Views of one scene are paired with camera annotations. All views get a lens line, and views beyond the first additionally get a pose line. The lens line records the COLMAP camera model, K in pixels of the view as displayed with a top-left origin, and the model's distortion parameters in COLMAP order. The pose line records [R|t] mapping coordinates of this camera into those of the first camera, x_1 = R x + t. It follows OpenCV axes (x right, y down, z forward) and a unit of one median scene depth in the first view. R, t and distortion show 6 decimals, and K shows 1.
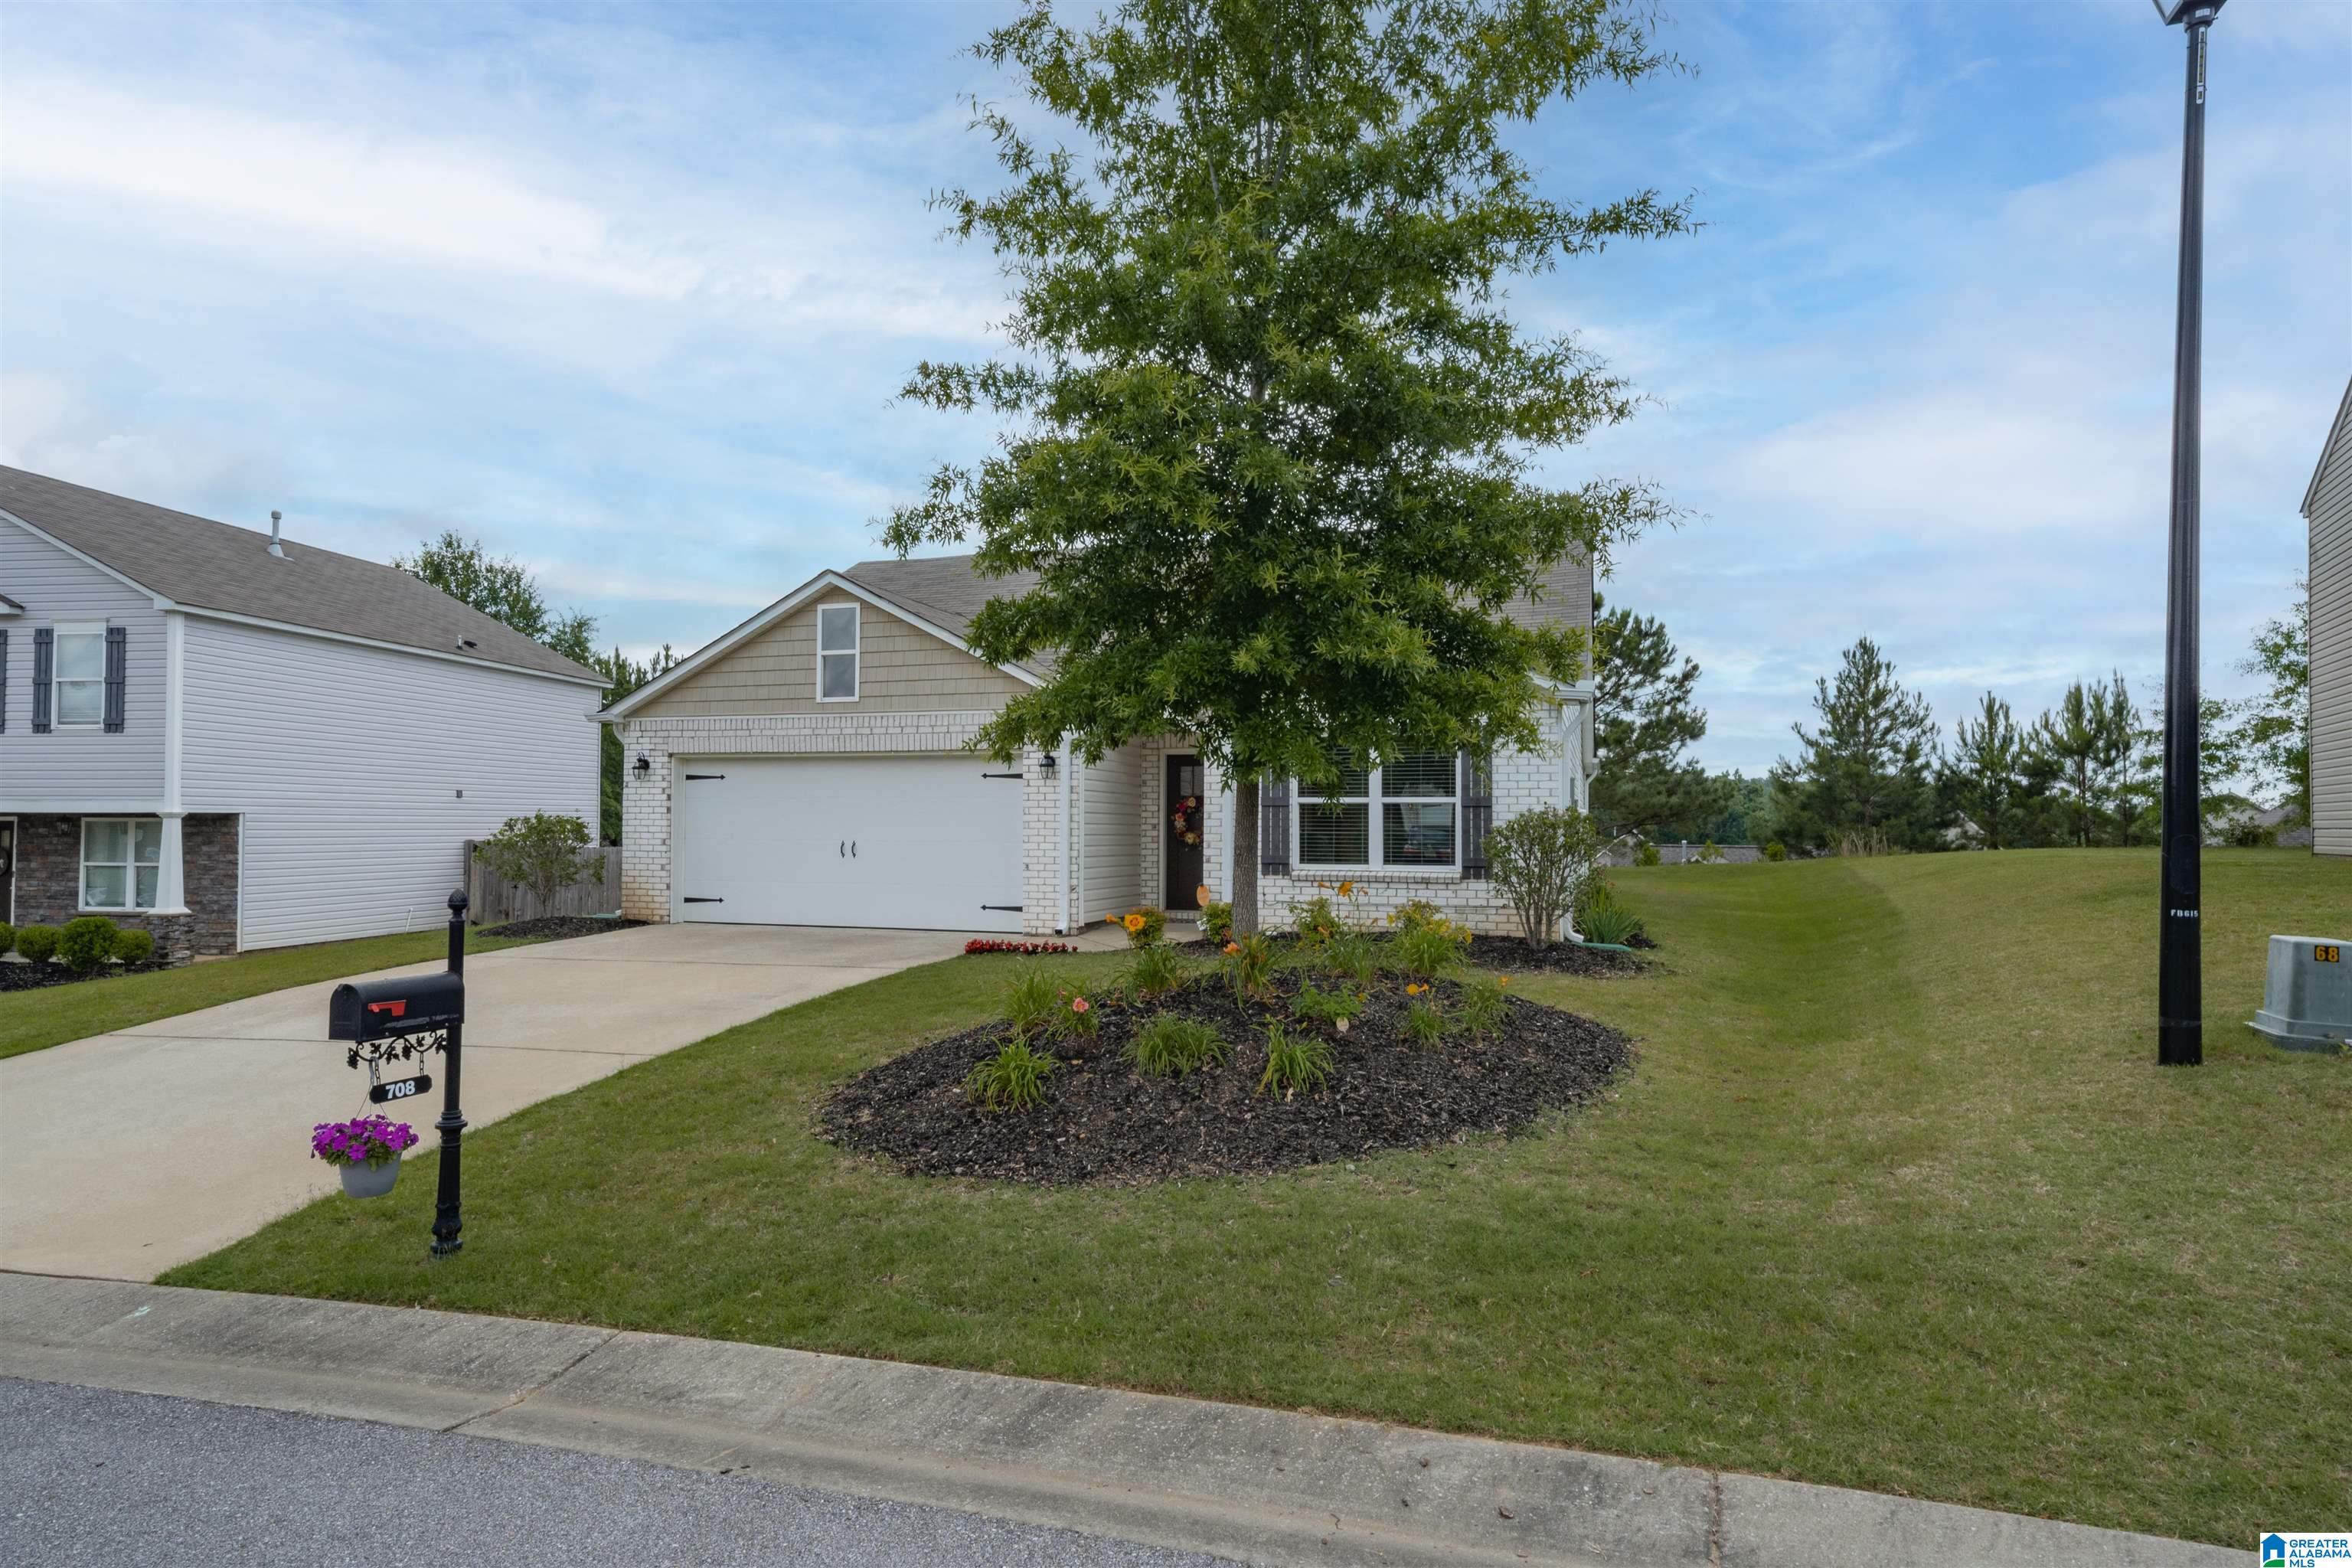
lens RADIAL K [[1301.5, 0, 1176.0], [0, 1301.5, 784.0], [0, 0, 1]] dist [0.026994, 0.001025]
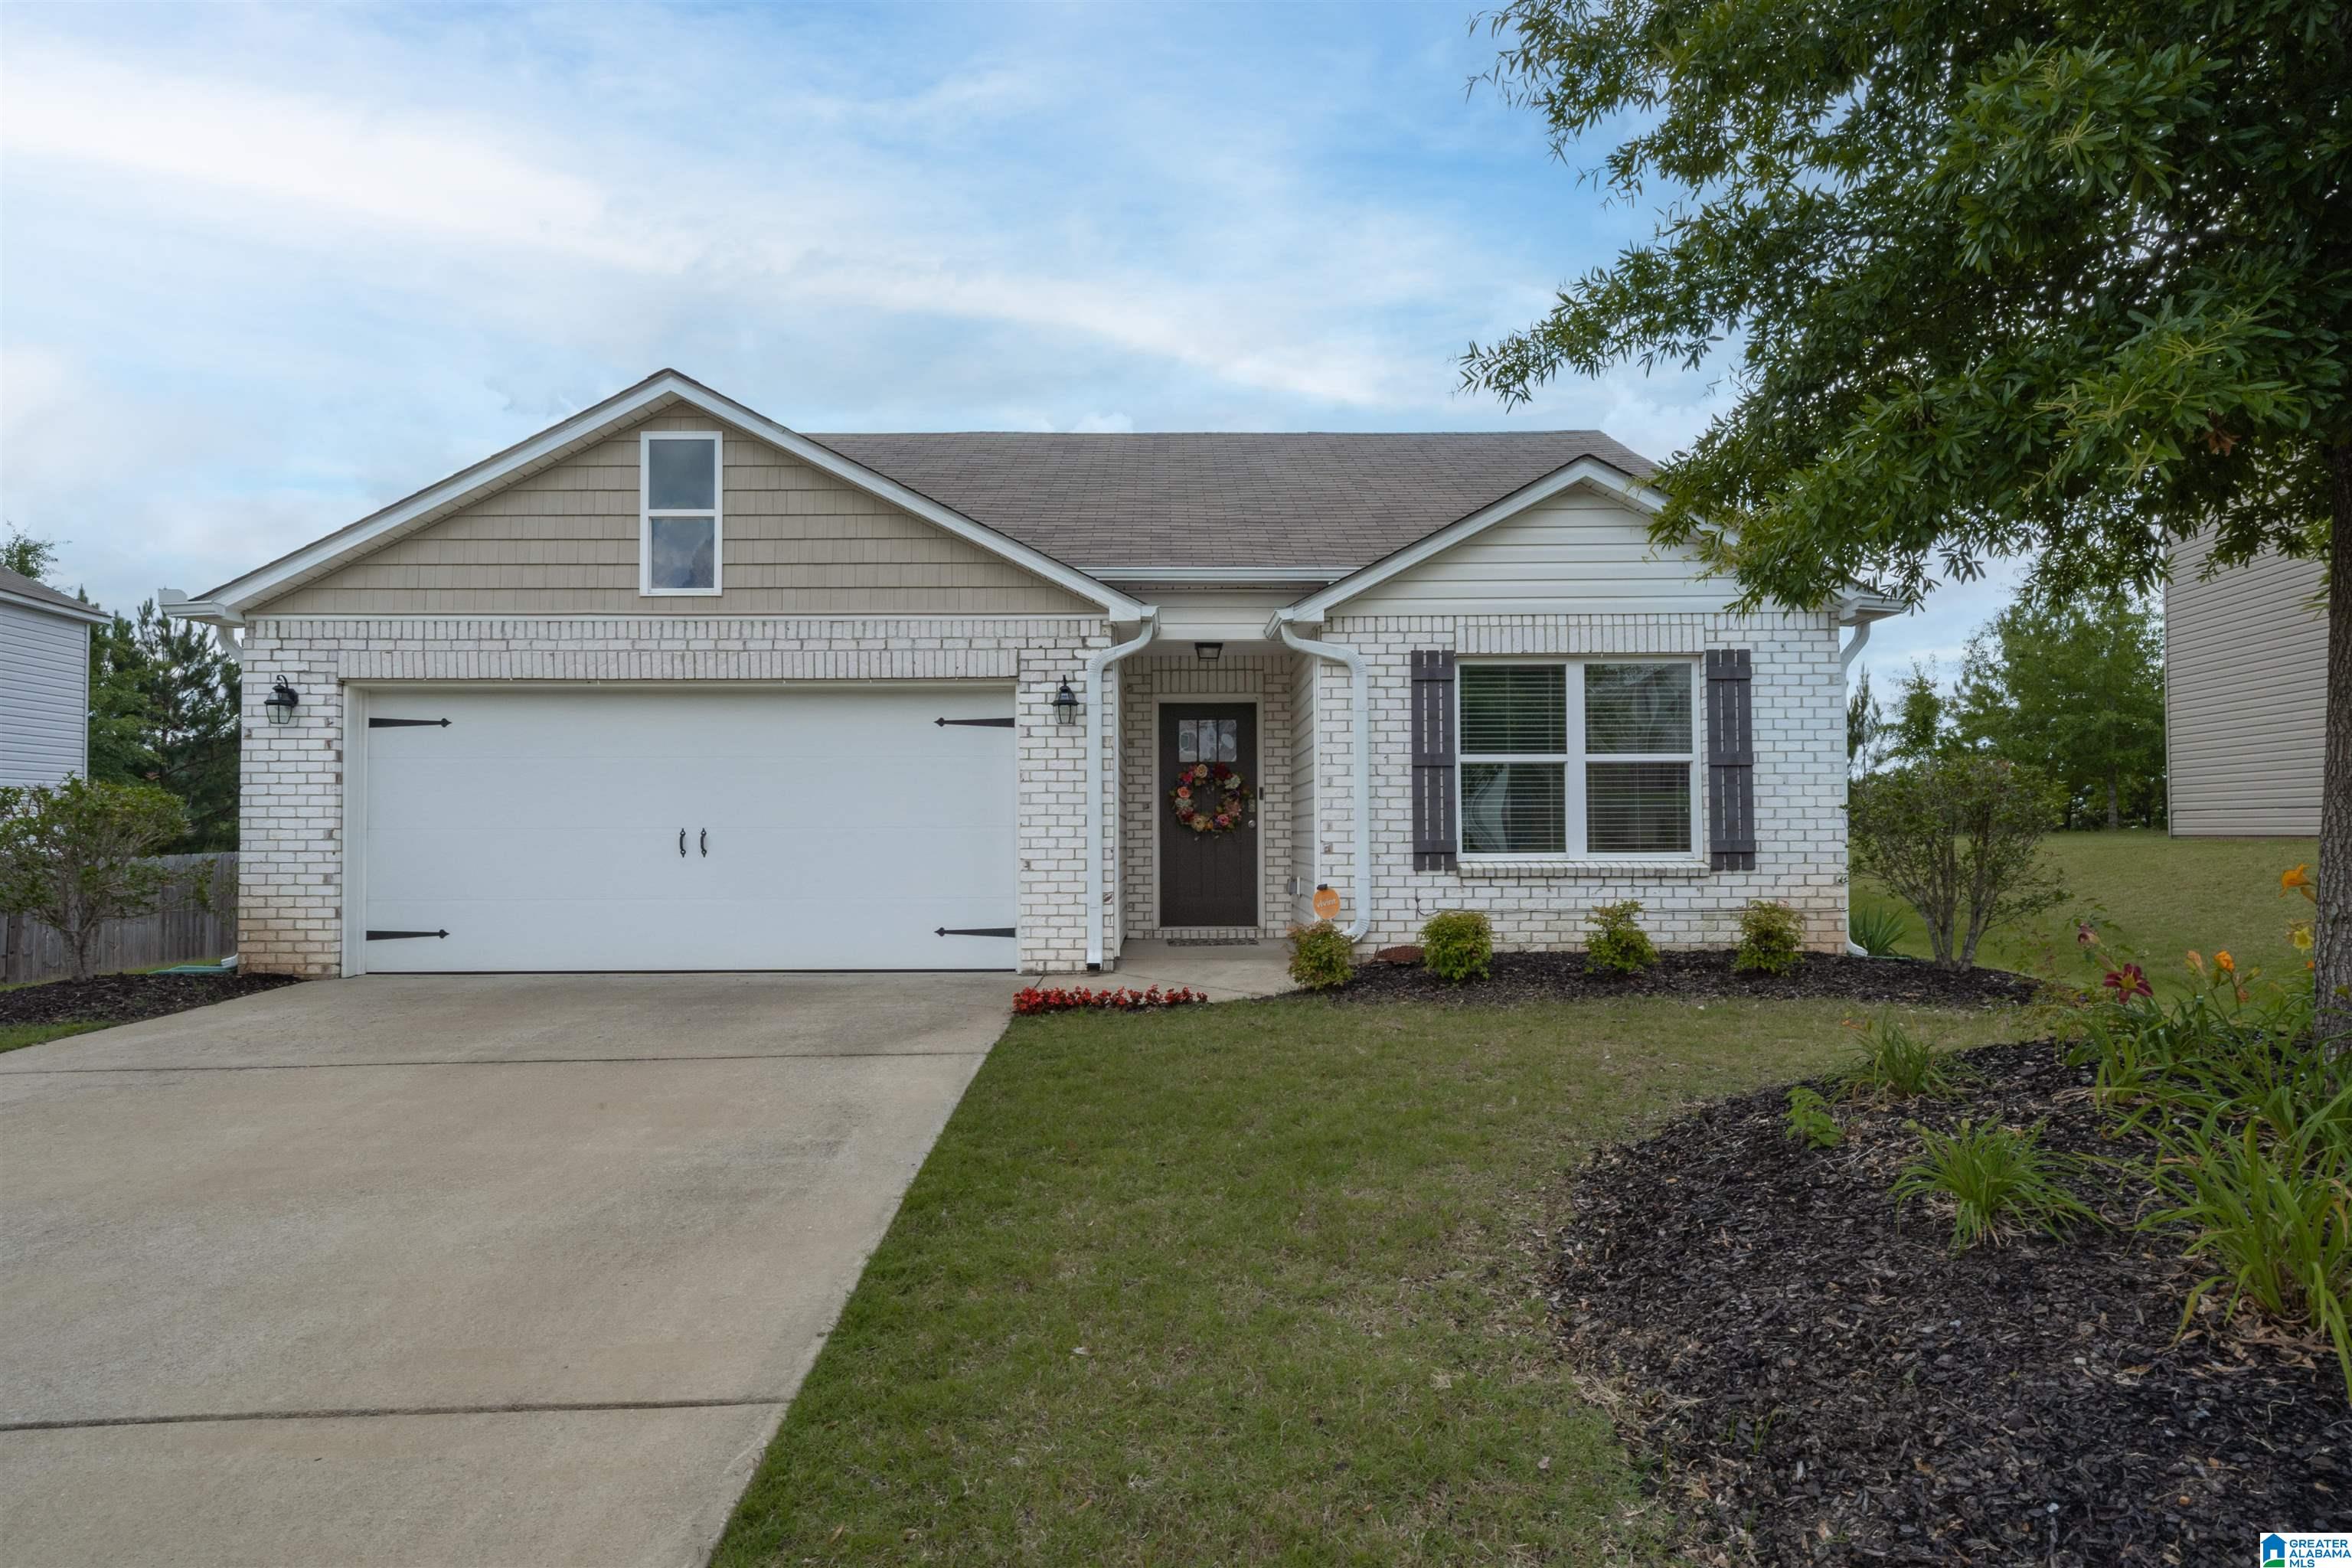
lens RADIAL K [[1301.5, 0, 1176.0], [0, 1301.5, 784.0], [0, 0, 1]] dist [0.026994, 0.001025]
pose [[0.953480, 0.002390, 0.301447, -0.224049], [-0.000913, 0.999987, -0.005040, 0.026214], [-0.301455, 0.004530, 0.953470, 0.361326]]
